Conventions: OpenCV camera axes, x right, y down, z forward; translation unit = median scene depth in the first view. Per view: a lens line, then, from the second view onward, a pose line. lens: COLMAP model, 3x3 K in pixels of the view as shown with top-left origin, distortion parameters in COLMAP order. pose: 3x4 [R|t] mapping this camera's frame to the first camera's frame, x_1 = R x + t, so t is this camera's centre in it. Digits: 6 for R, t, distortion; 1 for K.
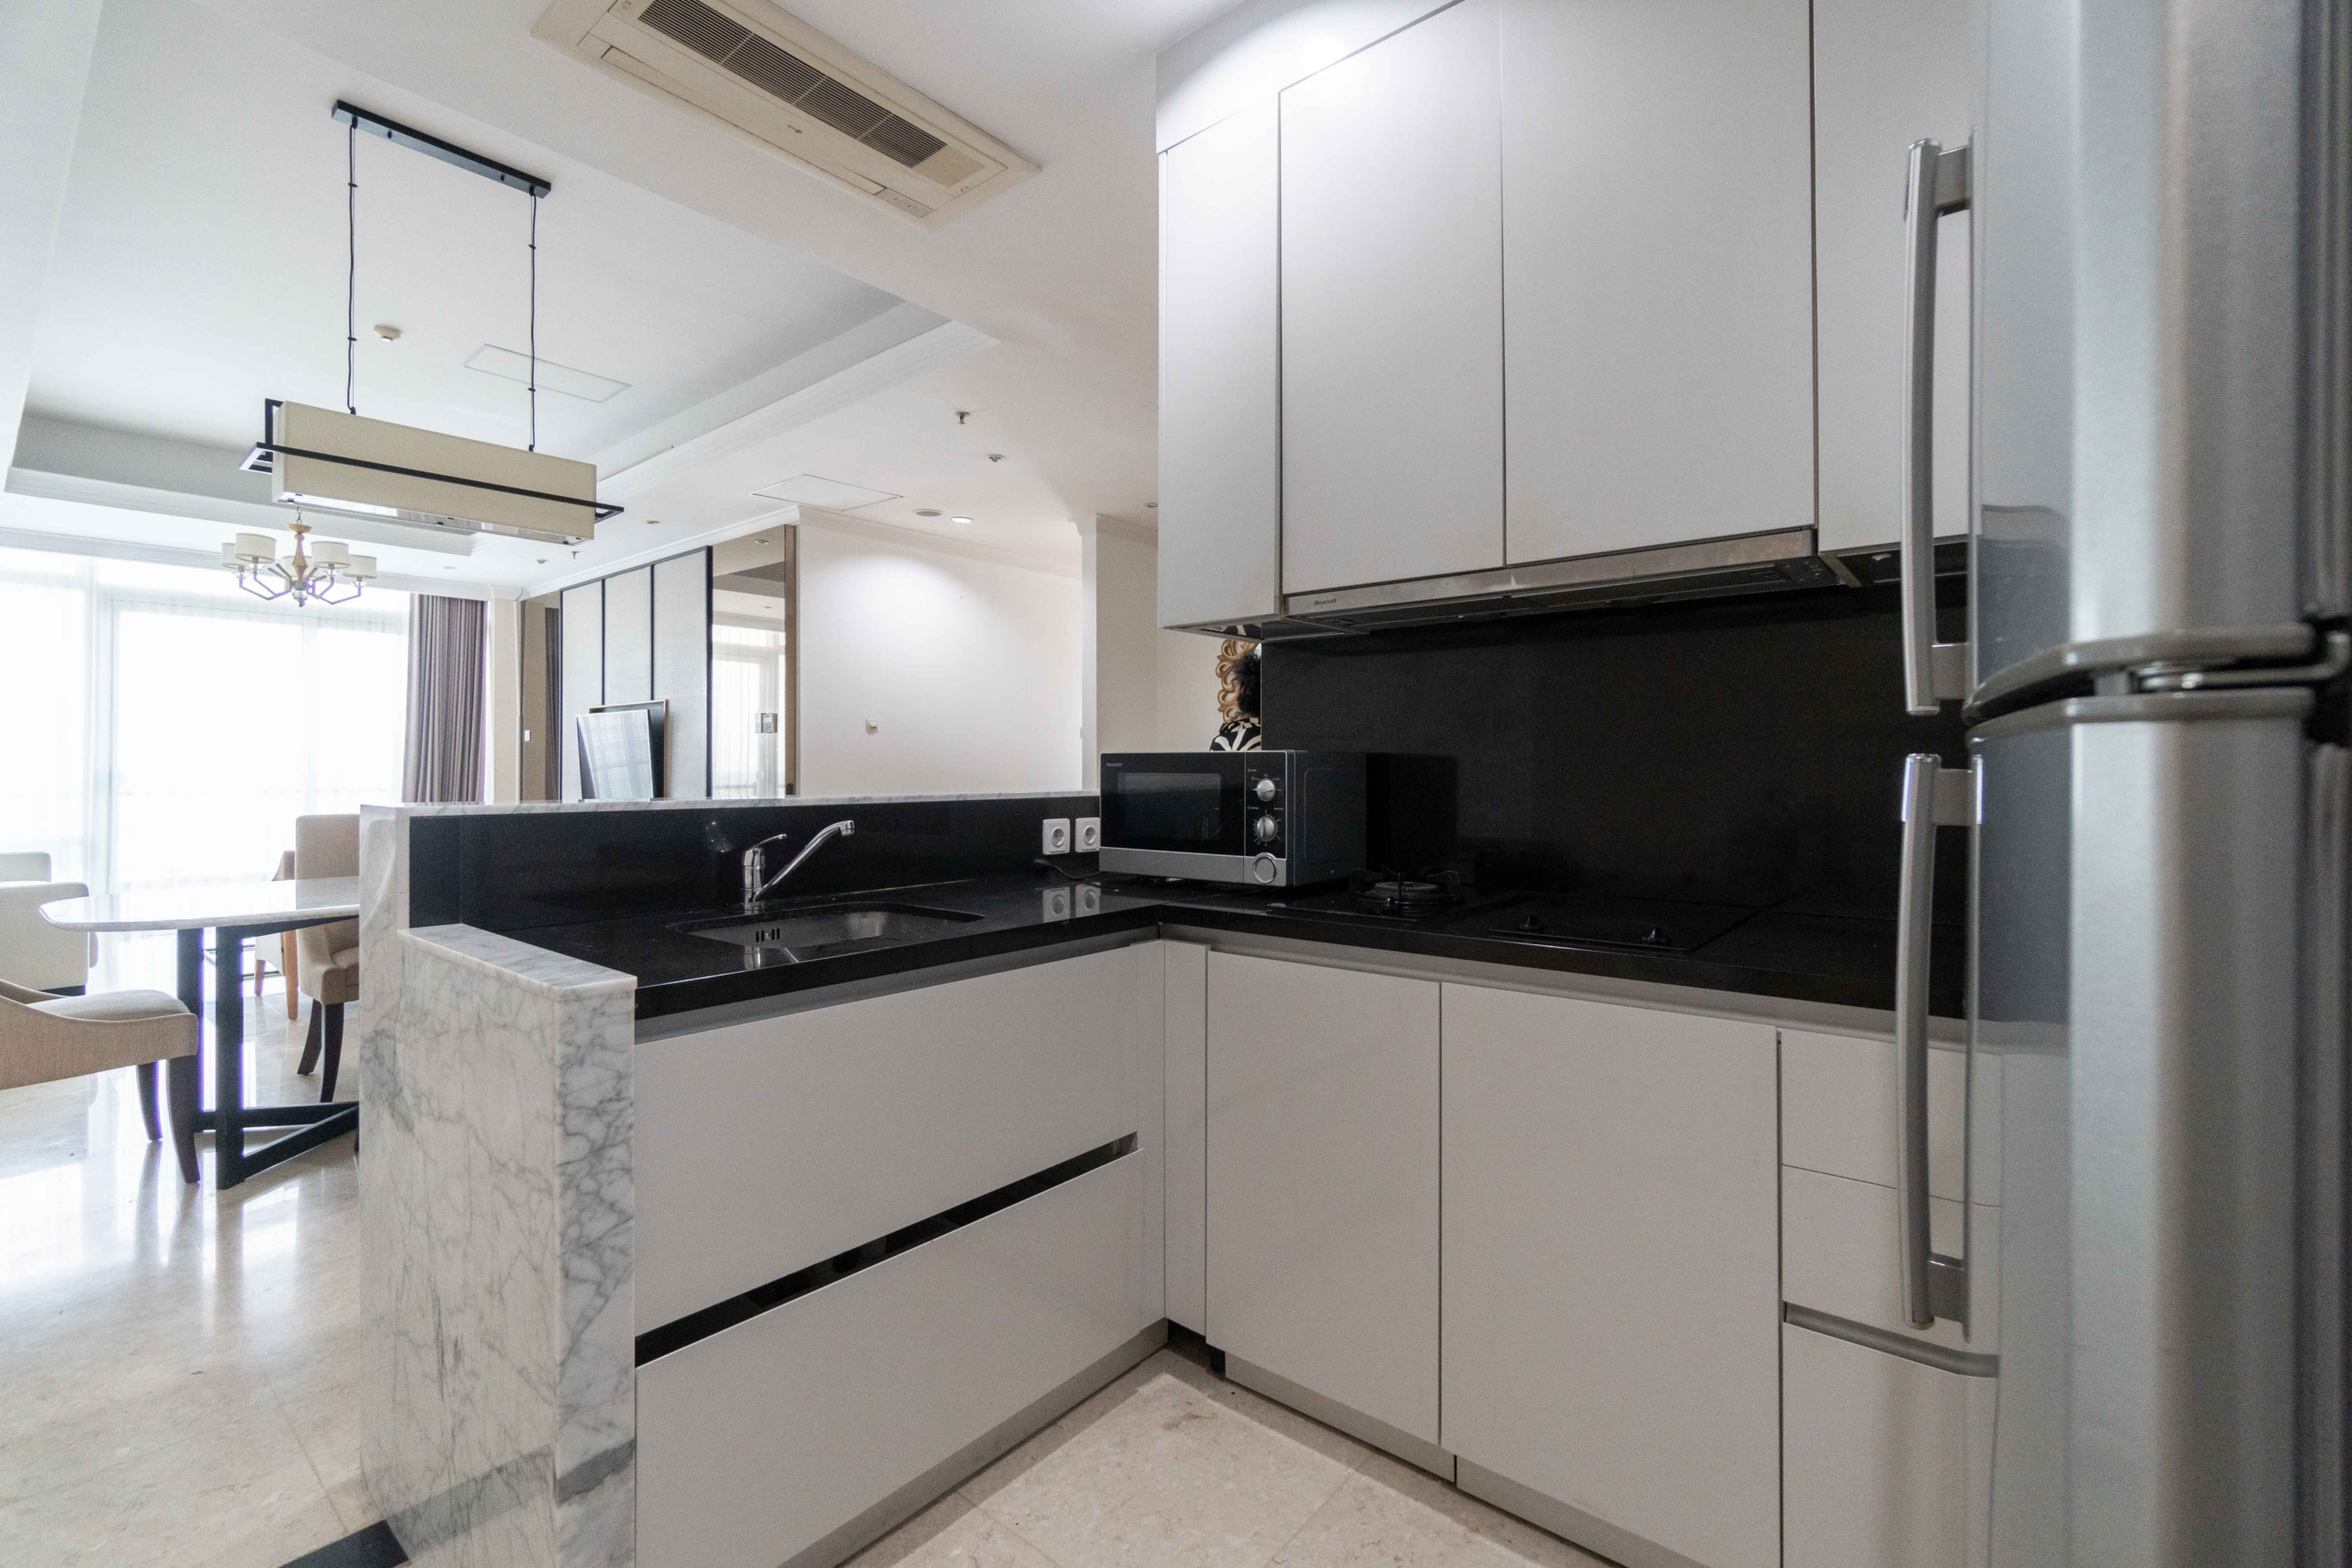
lens RADIAL K [[1011.8, 0, 1169.8], [0, 1011.8, 769.5], [0, 0, 1]] dist [0.000543, 0.000094]
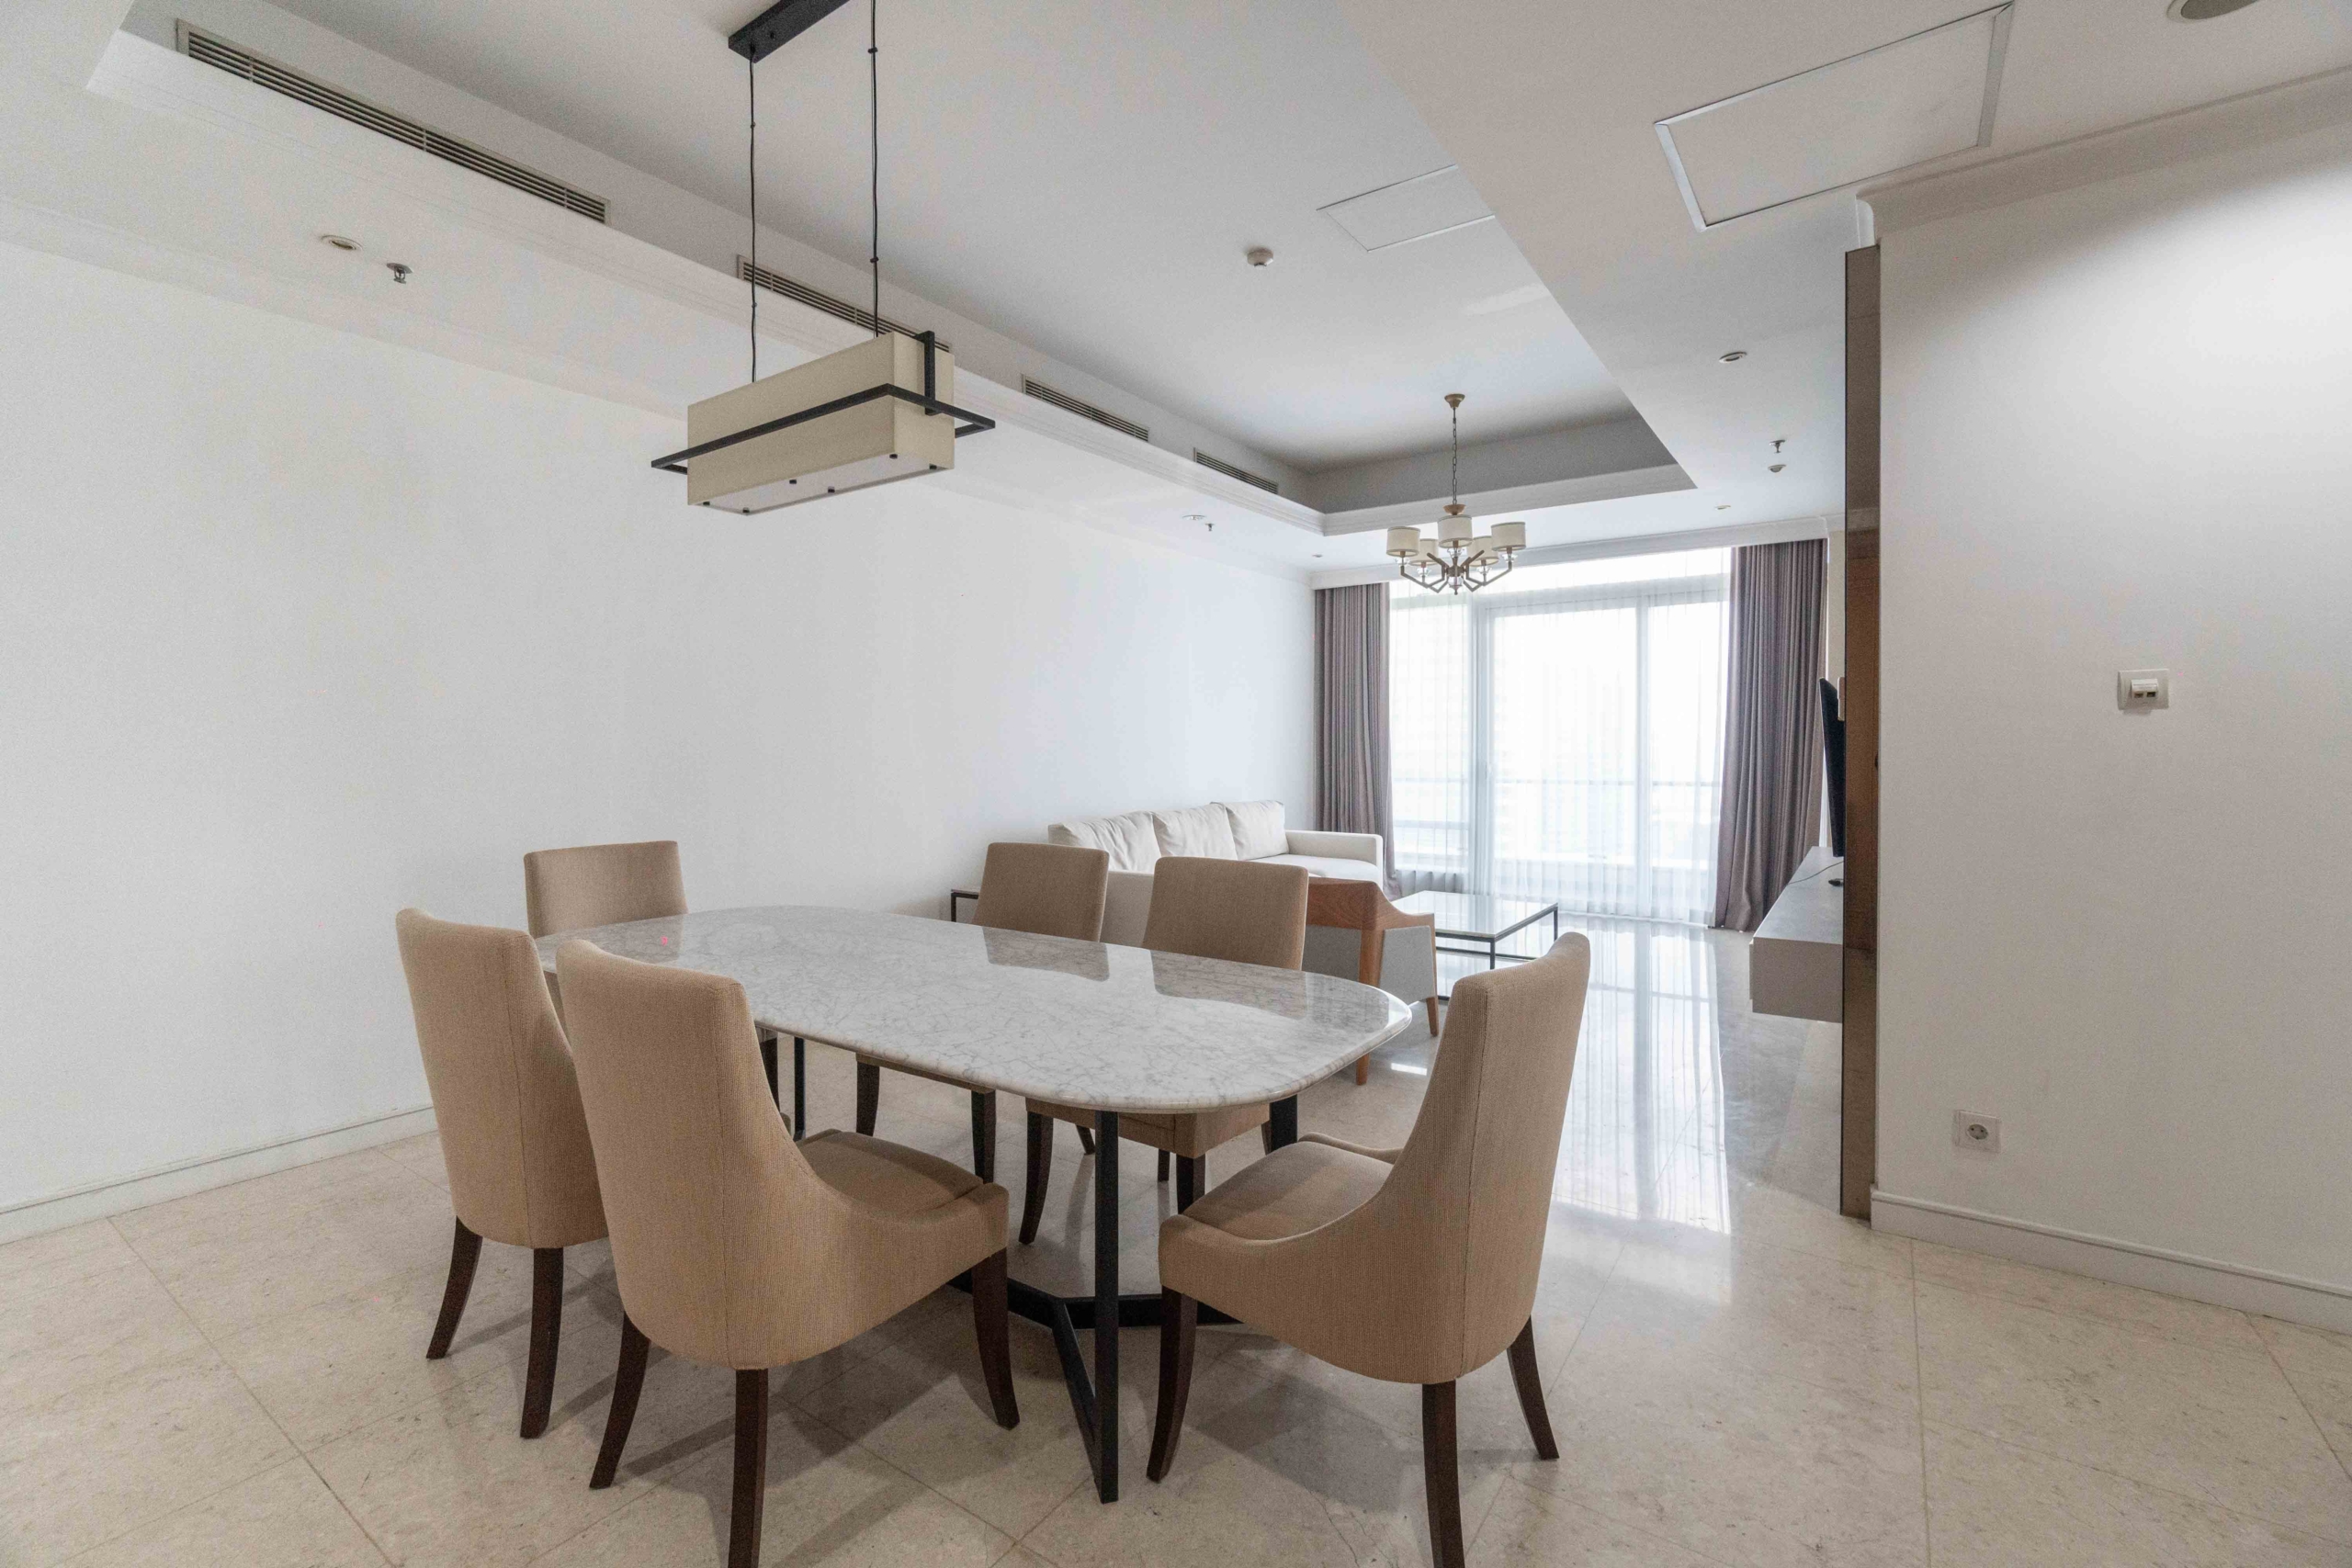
lens RADIAL K [[1022.3, 0, 1181.3], [0, 1022.3, 742.2], [0, 0, 1]] dist [0.001410, 0.000227]
pose [[0.071309, 0.000158, -0.997454, 0.034038], [0.002830, 0.999996, 0.000360, -0.020737], [0.997450, -0.002848, 0.071308, 0.508943]]
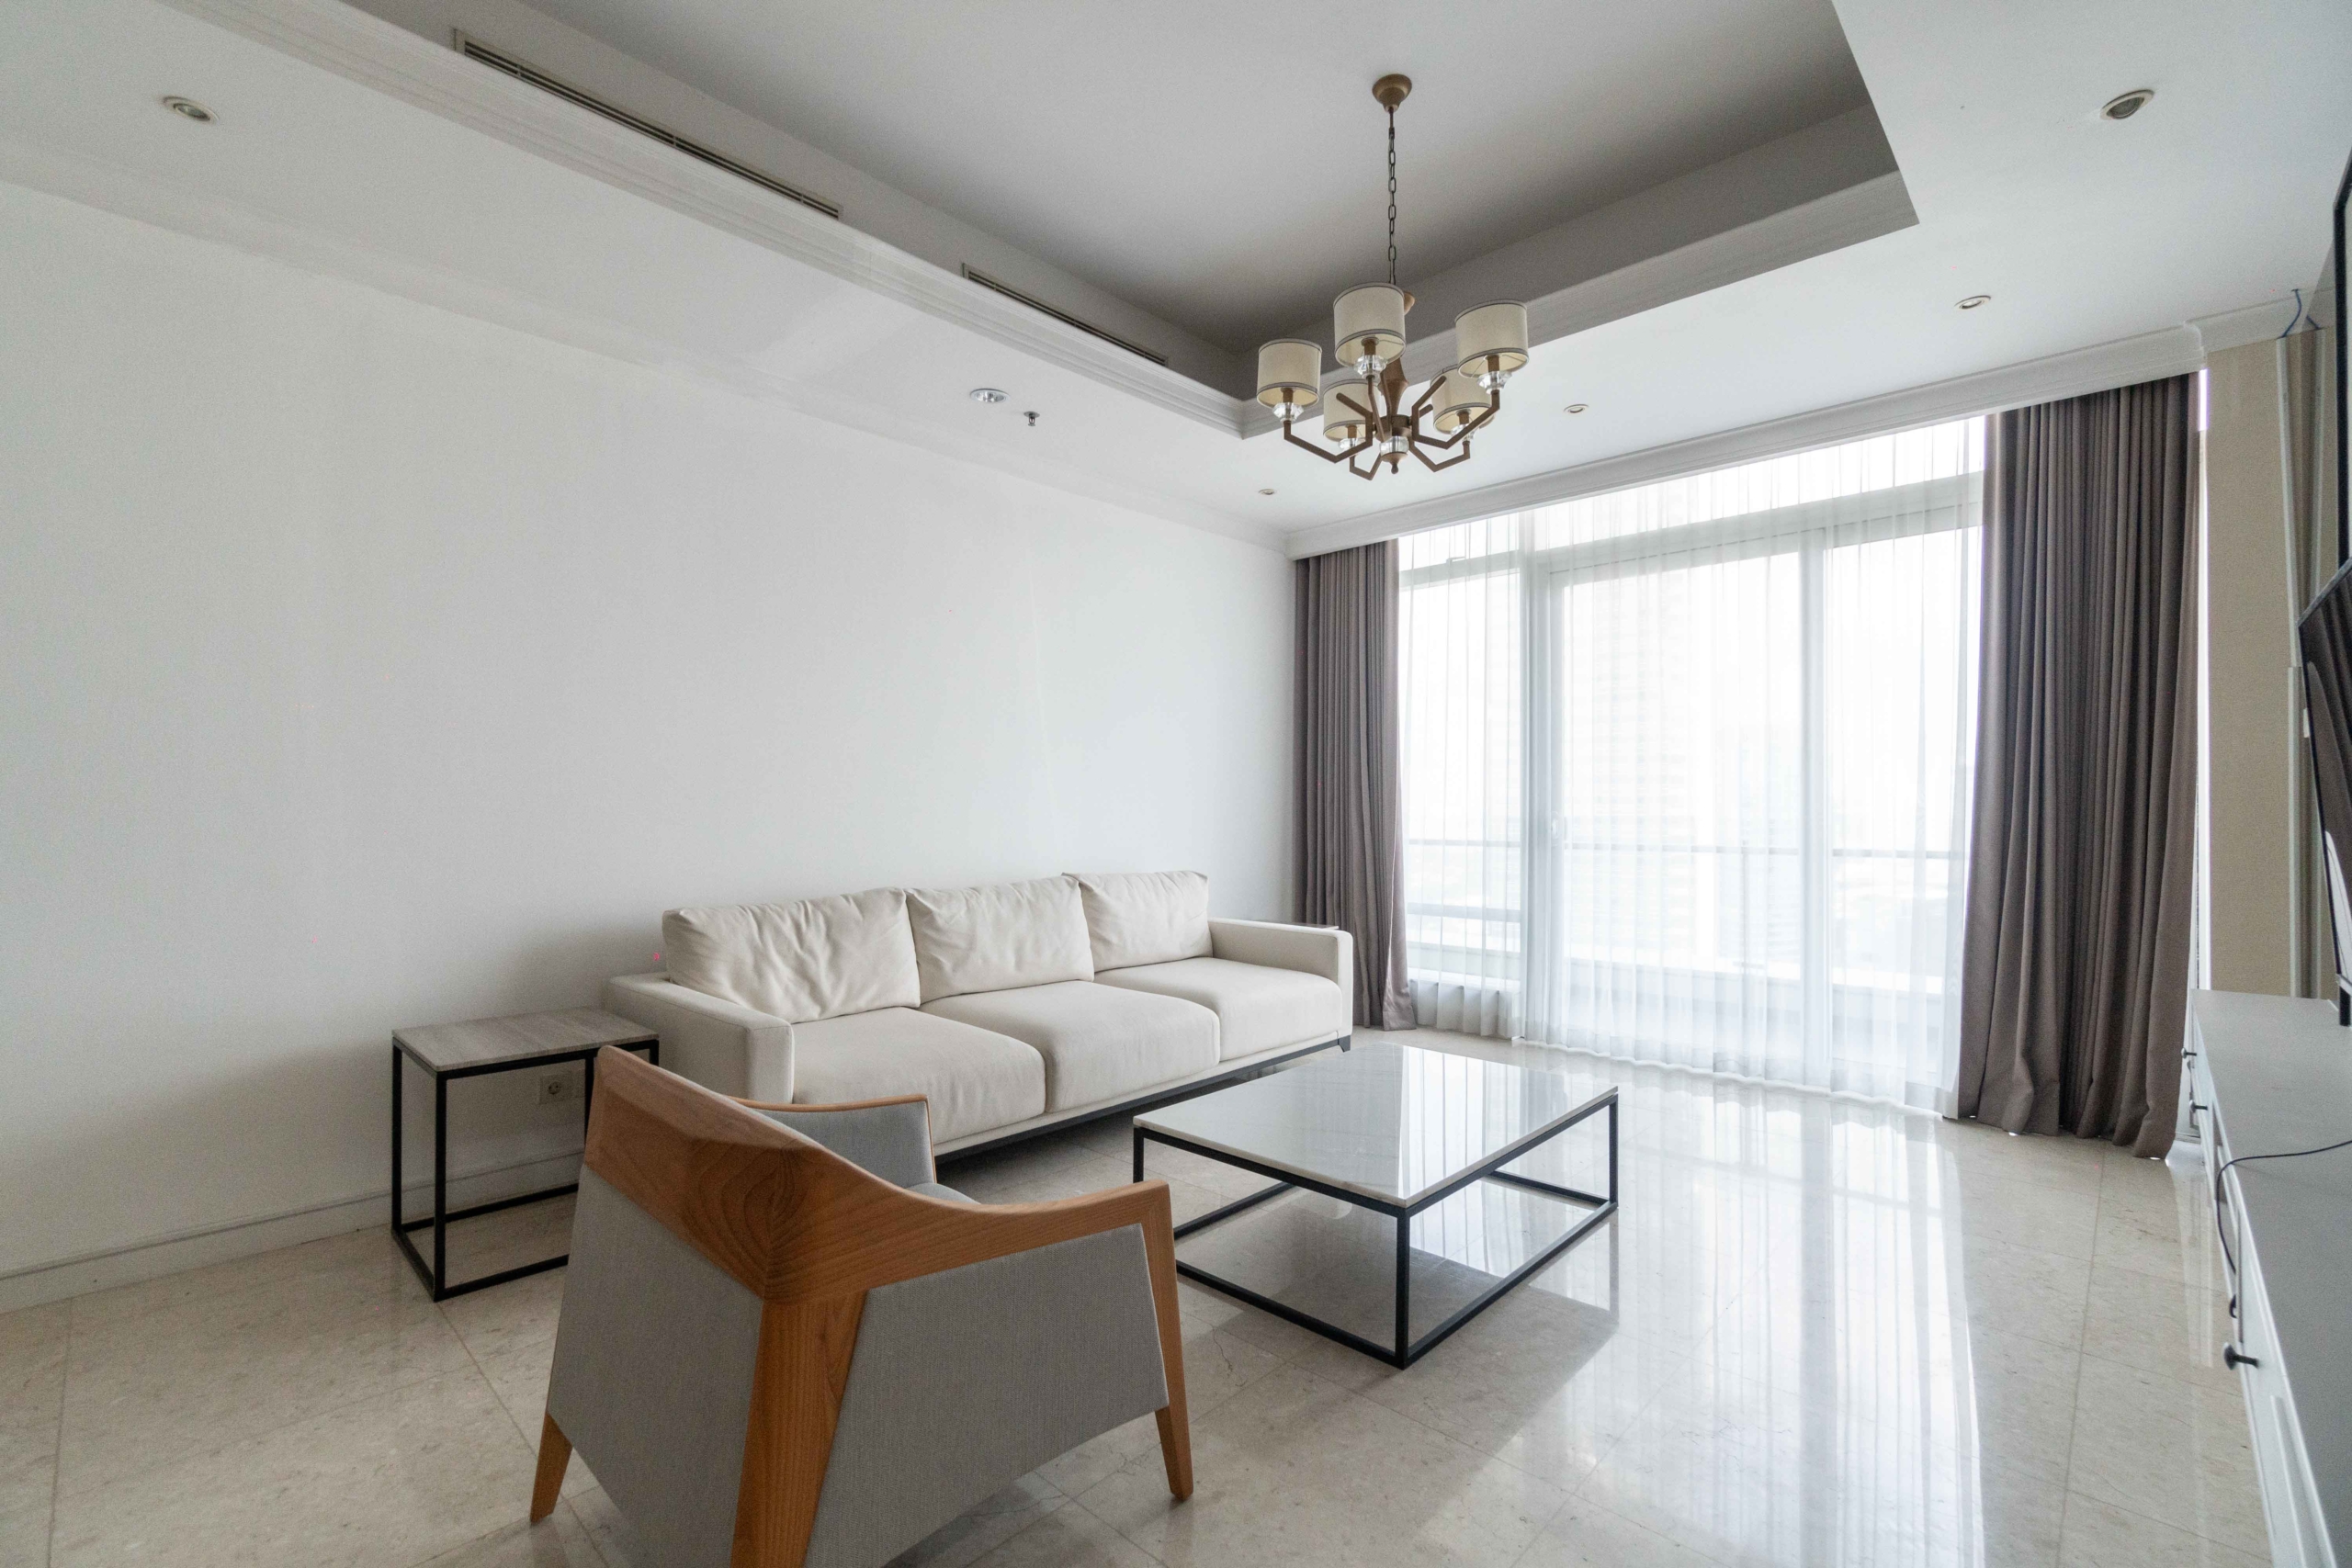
lens RADIAL K [[1029.2, 0, 1176.0], [0, 1029.2, 784.0], [0, 0, 1]] dist [0.001810, 0.000455]
pose [[-0.083042, -0.018946, -0.996366, -0.284899], [-0.002647, 0.999820, -0.018791, -0.007032], [0.996543, 0.001077, -0.083078, 0.697507]]
